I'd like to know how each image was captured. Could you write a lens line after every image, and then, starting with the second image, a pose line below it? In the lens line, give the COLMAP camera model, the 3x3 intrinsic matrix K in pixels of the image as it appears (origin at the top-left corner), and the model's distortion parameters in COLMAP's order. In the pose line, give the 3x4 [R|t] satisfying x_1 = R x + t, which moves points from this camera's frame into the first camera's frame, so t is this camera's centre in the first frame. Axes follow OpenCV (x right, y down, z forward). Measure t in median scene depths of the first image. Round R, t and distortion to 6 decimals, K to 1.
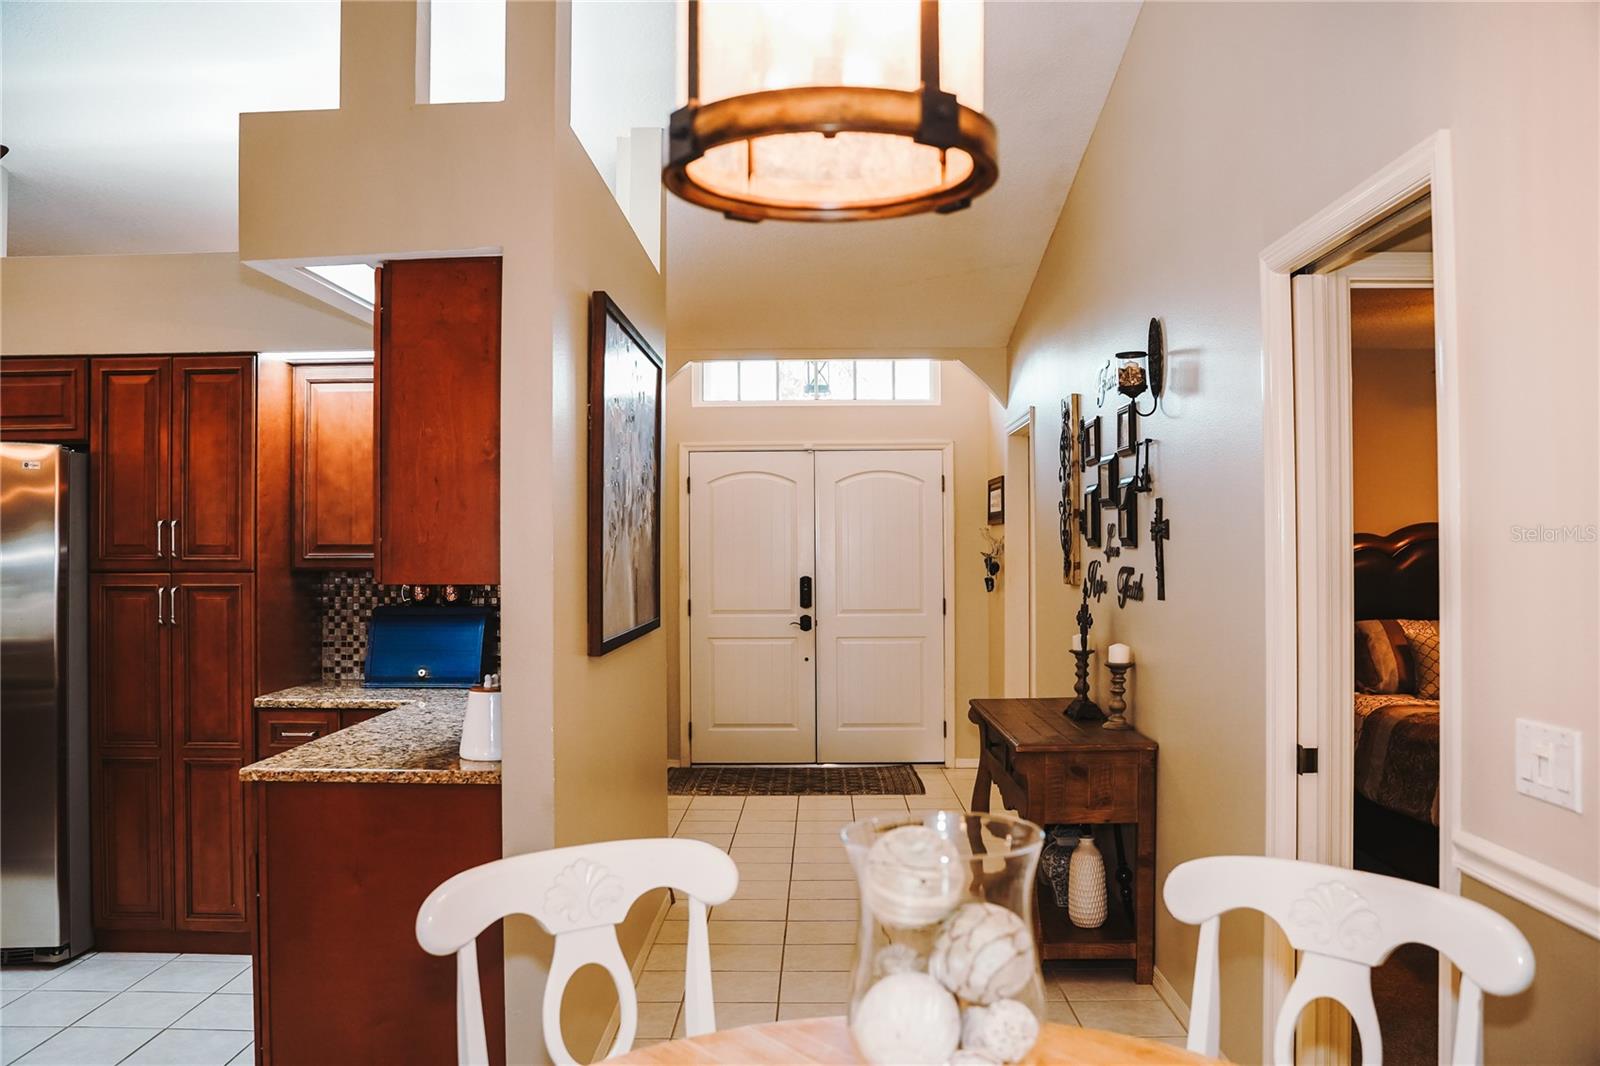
lens RADIAL K [[1287.8, 0, 796.0], [0, 1287.8, 530.6], [0, 0, 1]] dist [-0.123993, 0.096715]
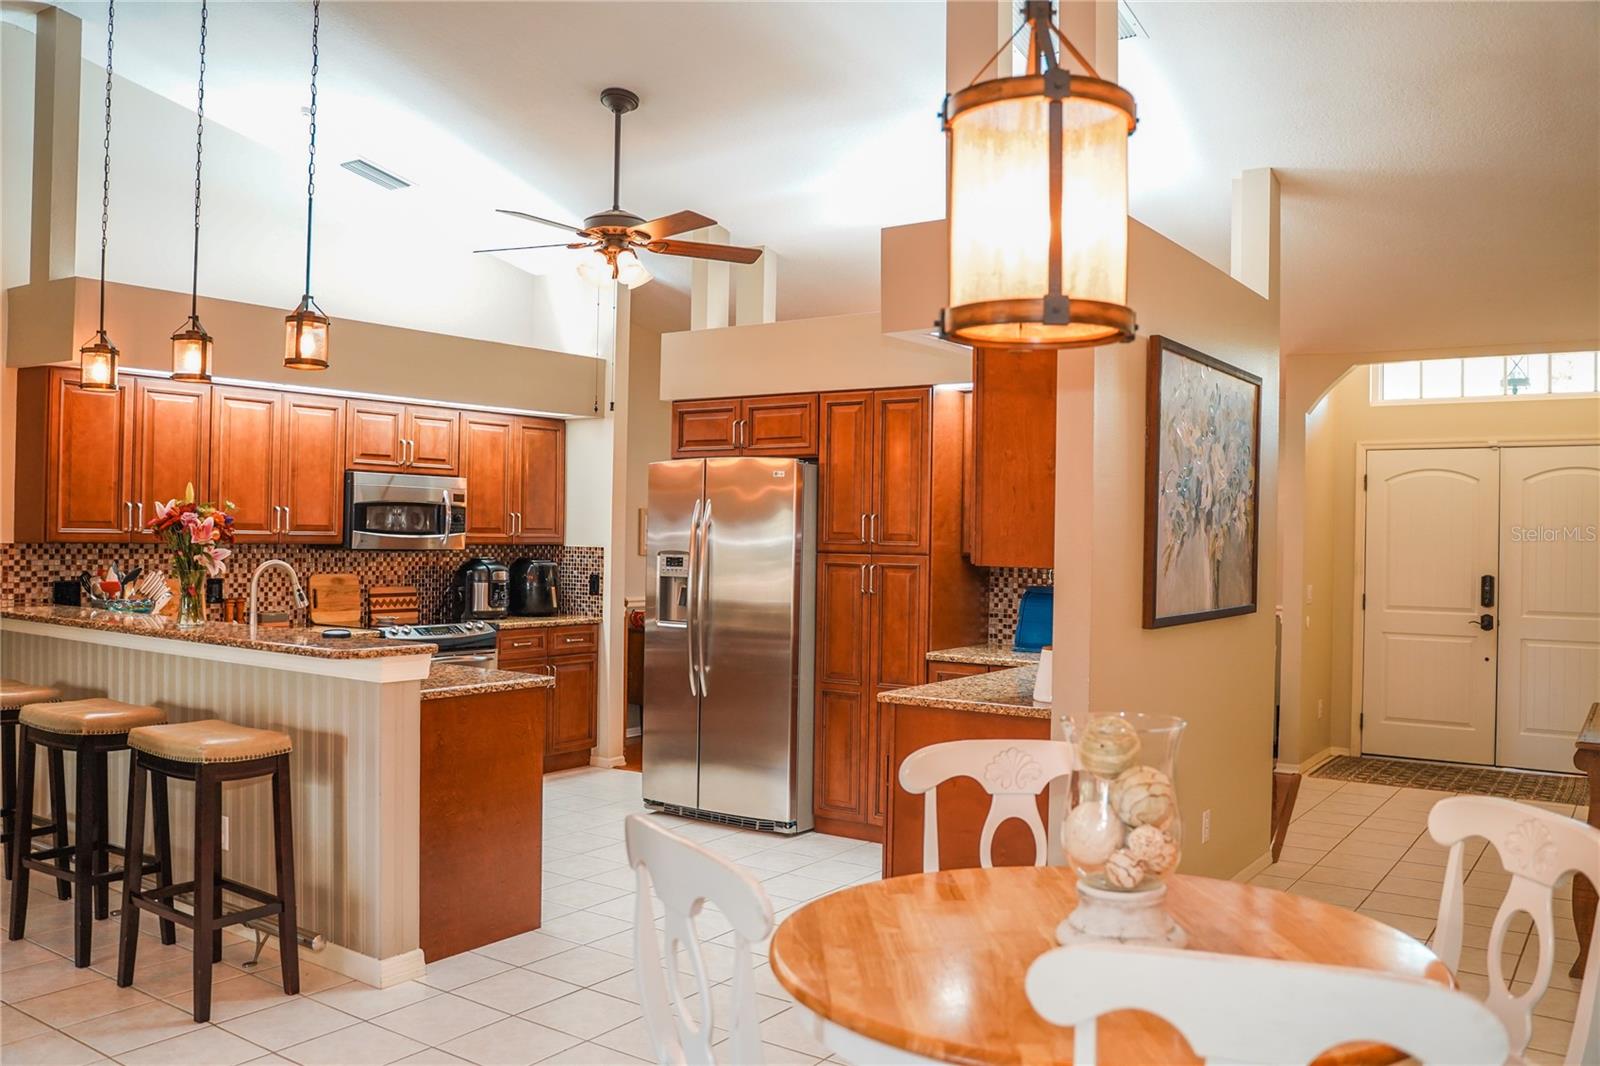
lens RADIAL K [[1287.8, 0, 796.0], [0, 1287.8, 530.6], [0, 0, 1]] dist [-0.123993, 0.096715]
pose [[0.829608, 0.016481, -0.558103, 0.192658], [-0.012122, 0.999860, 0.011507, -0.005927], [0.558215, -0.002780, 0.829692, -0.168780]]
